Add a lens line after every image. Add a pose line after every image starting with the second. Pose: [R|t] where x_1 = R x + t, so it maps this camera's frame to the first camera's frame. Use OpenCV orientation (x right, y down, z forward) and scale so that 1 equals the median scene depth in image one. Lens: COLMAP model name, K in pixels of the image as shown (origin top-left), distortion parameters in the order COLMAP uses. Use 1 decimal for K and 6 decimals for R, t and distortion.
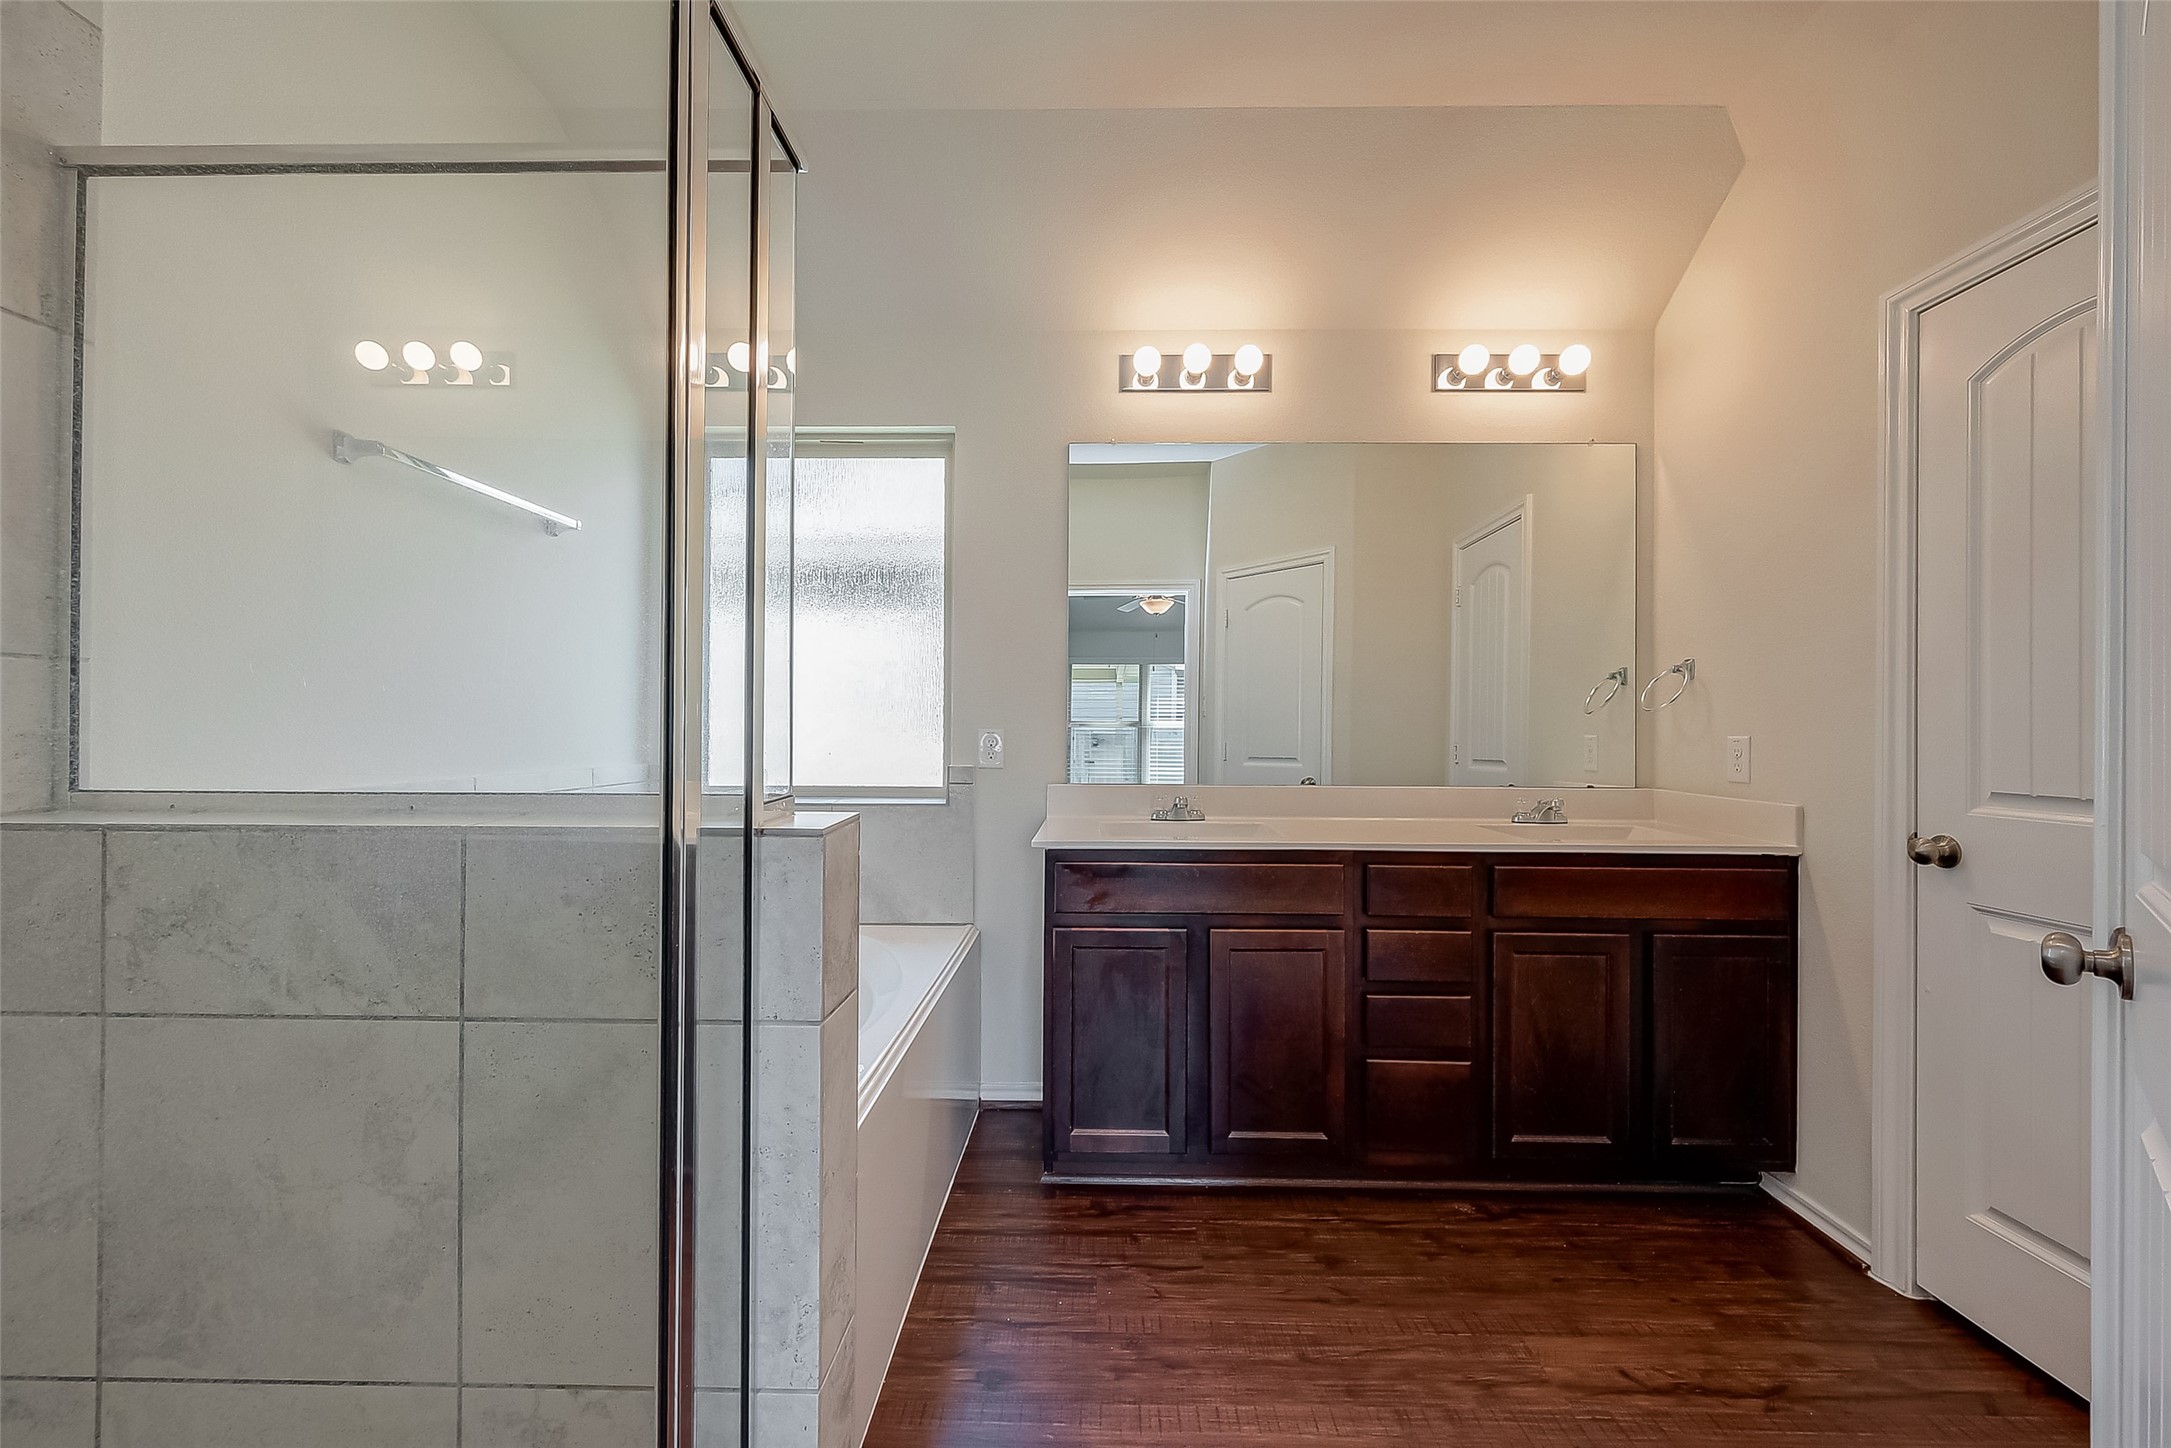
lens RADIAL K [[854.9, 0, 1088.6], [0, 854.9, 726.2], [0, 0, 1]] dist [-0.005104, 0.000120]
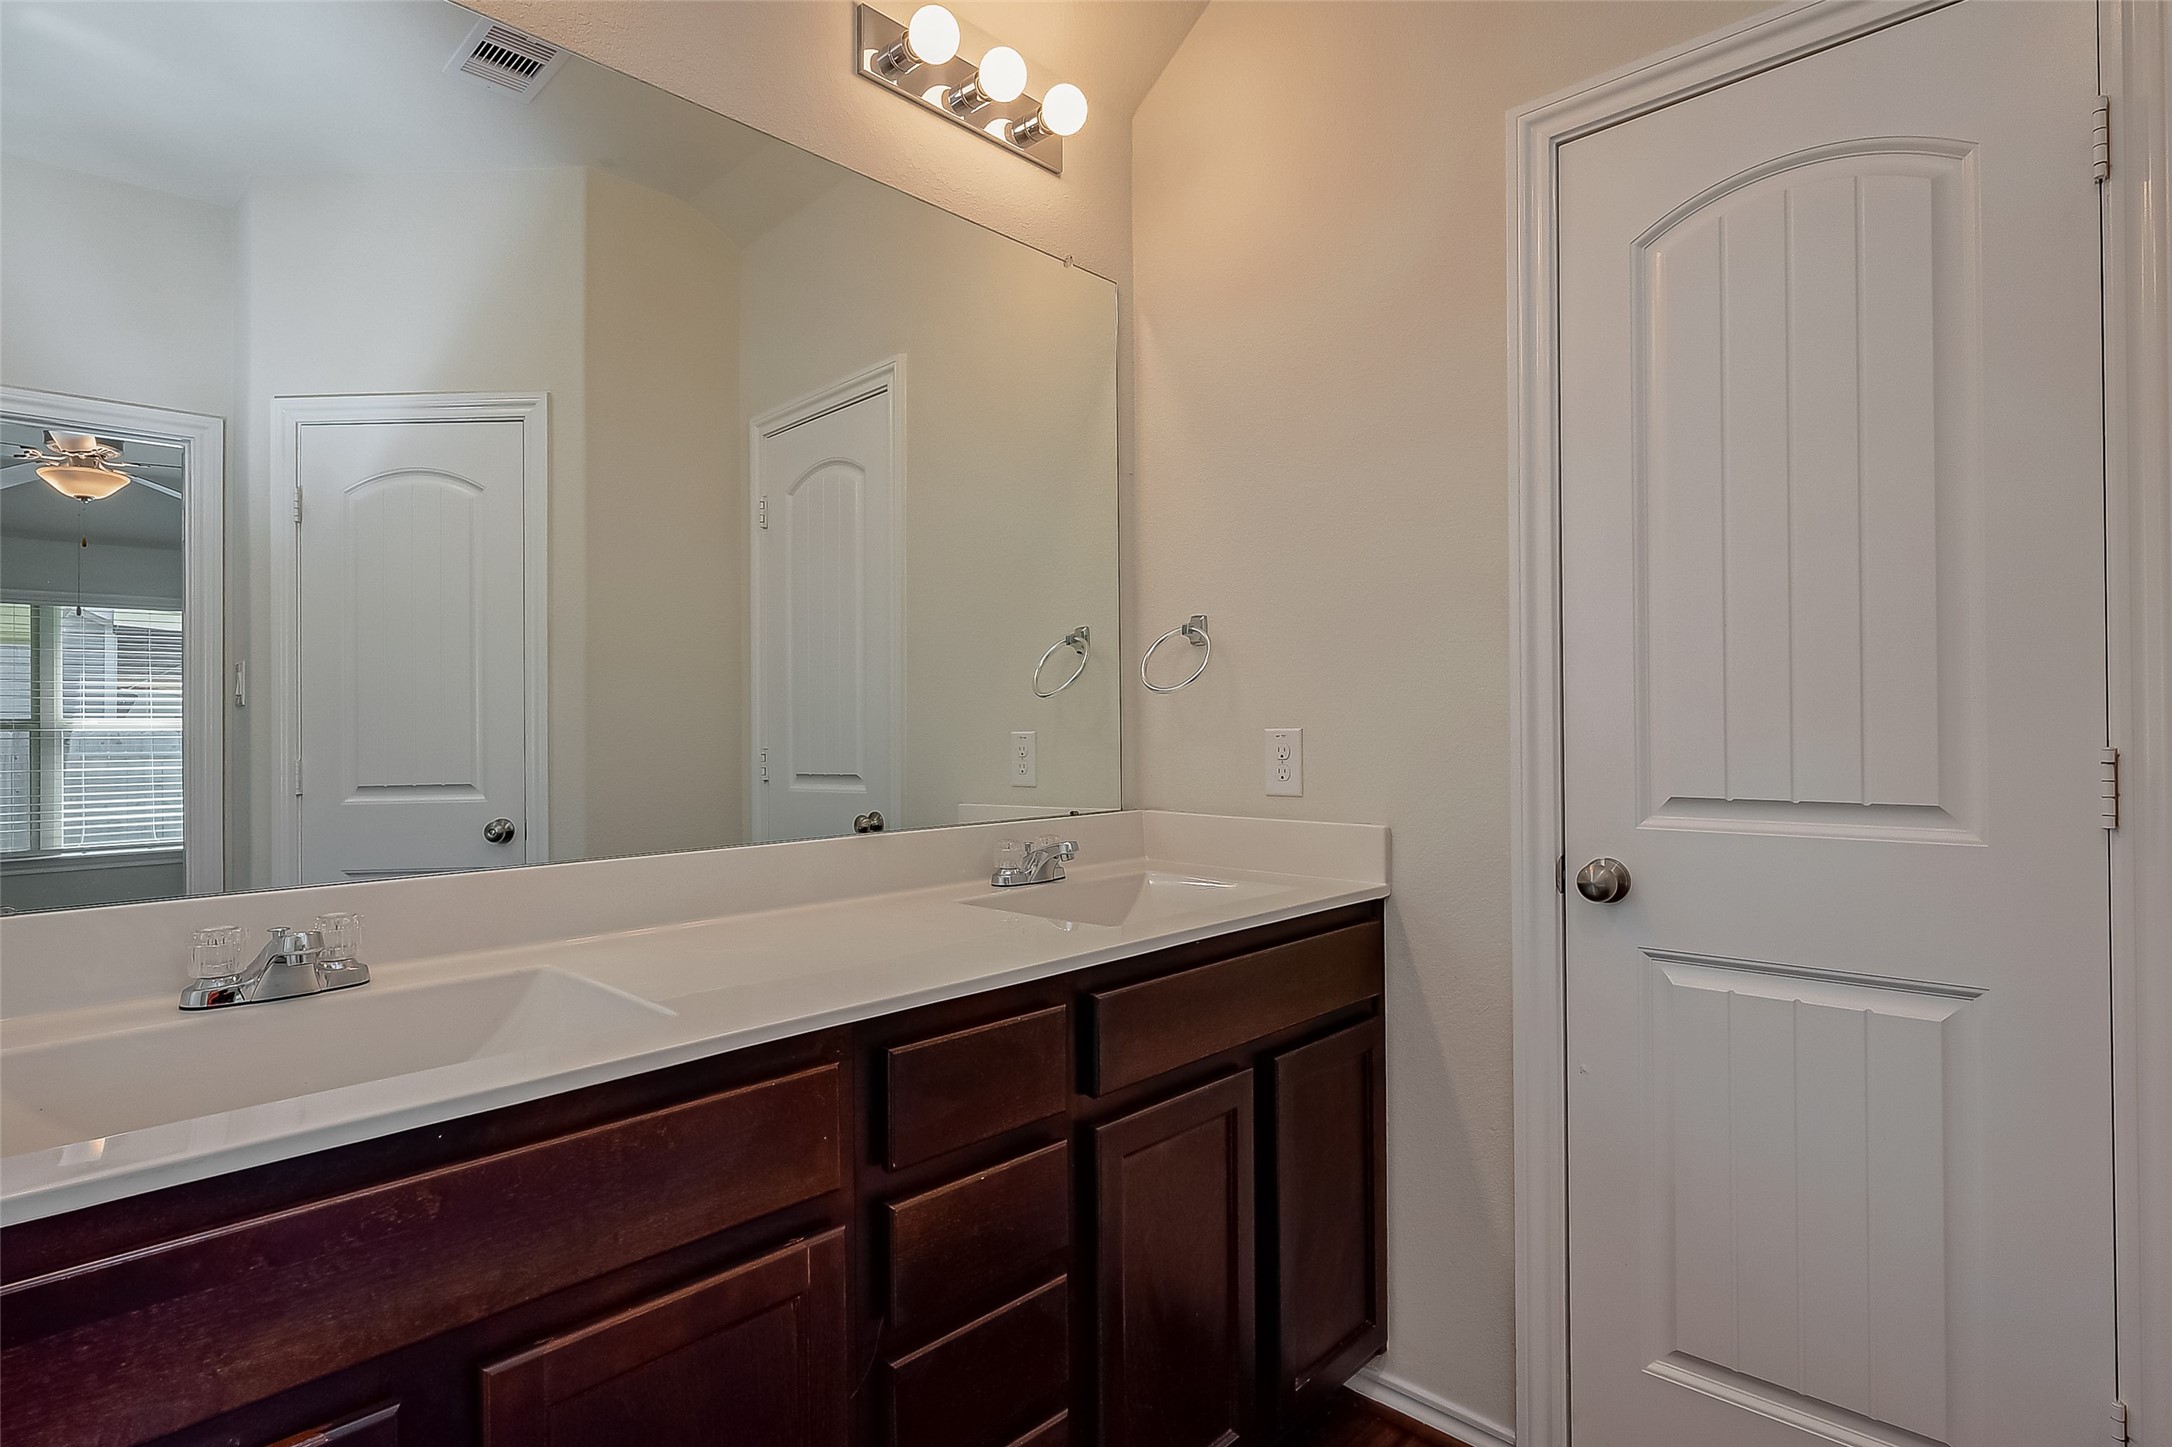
lens RADIAL K [[1105.2, 0, 1084.8], [0, 1105.2, 726.8], [0, 0, 1]] dist [0.002211, -0.000509]
pose [[0.676634, -0.011707, 0.736227, -0.002572], [0.010460, 0.999926, 0.006287, 0.003049], [-0.736245, 0.003447, 0.676706, 0.558787]]
